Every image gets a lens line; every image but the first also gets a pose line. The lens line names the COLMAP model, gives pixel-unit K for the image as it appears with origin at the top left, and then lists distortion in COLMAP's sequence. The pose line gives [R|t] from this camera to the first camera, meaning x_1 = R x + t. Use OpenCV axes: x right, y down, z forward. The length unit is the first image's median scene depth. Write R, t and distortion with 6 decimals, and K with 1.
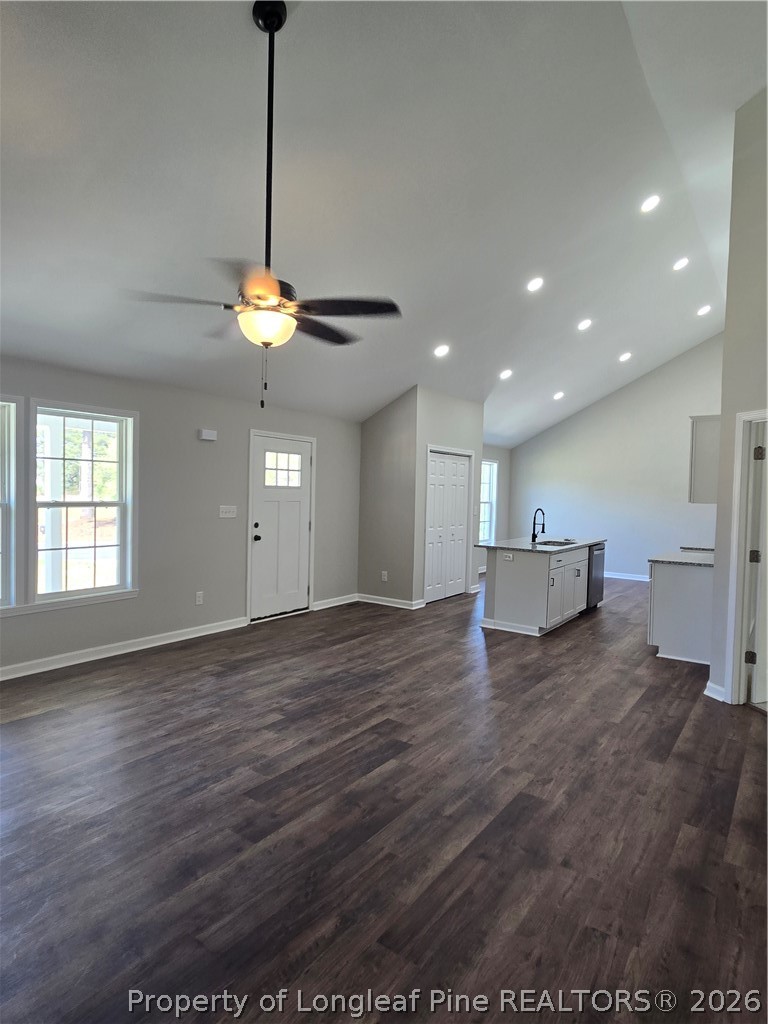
lens RADIAL K [[580.9, 0, 389.0], [0, 580.9, 521.1], [0, 0, 1]] dist [0.004187, -0.001735]
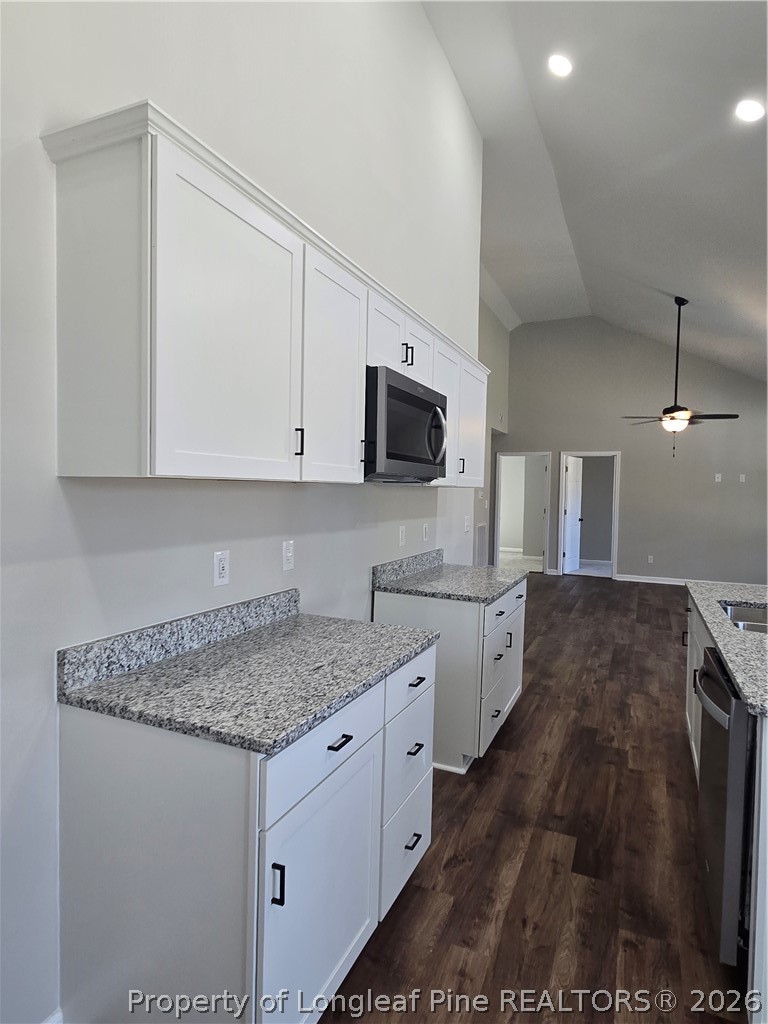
lens RADIAL K [[580.9, 0, 387.1], [0, 580.9, 513.3], [0, 0, 1]] dist [0.004187, -0.001735]
pose [[-0.980619, -0.031927, -0.193307, 0.843700], [-0.048933, 0.995276, 0.083849, -0.060957], [0.189717, 0.091683, -0.977549, 1.850968]]
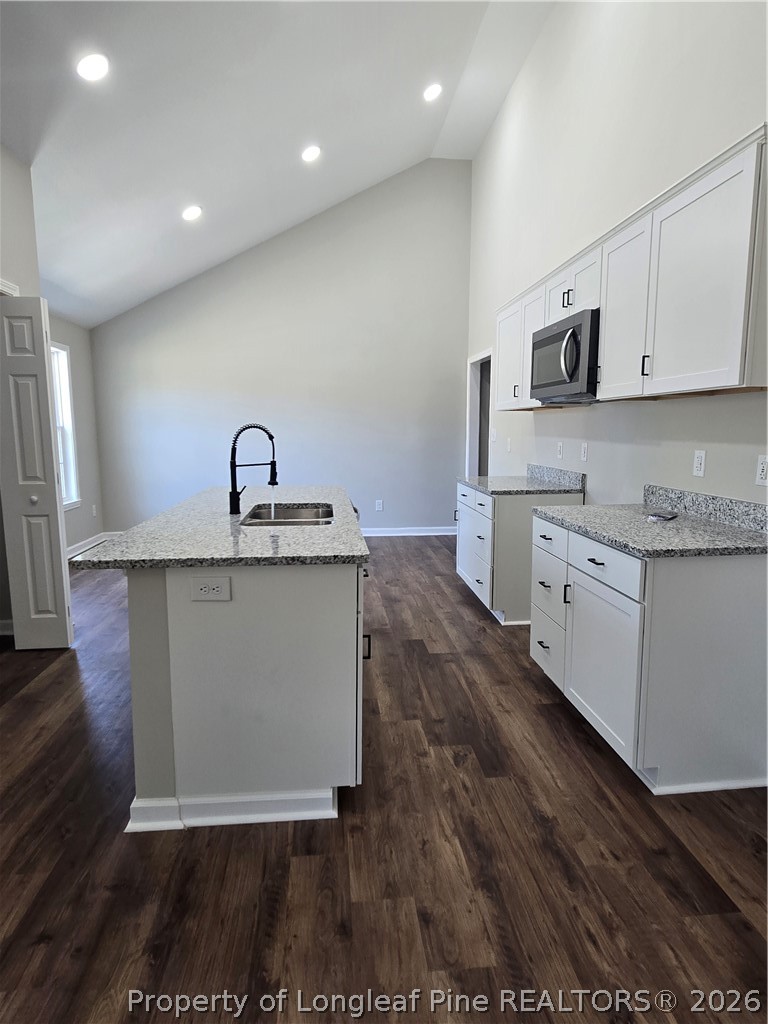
lens RADIAL K [[580.9, 0, 390.5], [0, 580.9, 510.0], [0, 0, 1]] dist [0.004187, -0.001735]
pose [[0.754391, -0.114324, 0.646394, 0.114492], [0.049246, 0.991799, 0.117940, -0.009189], [-0.654576, -0.057141, 0.753834, 0.938338]]
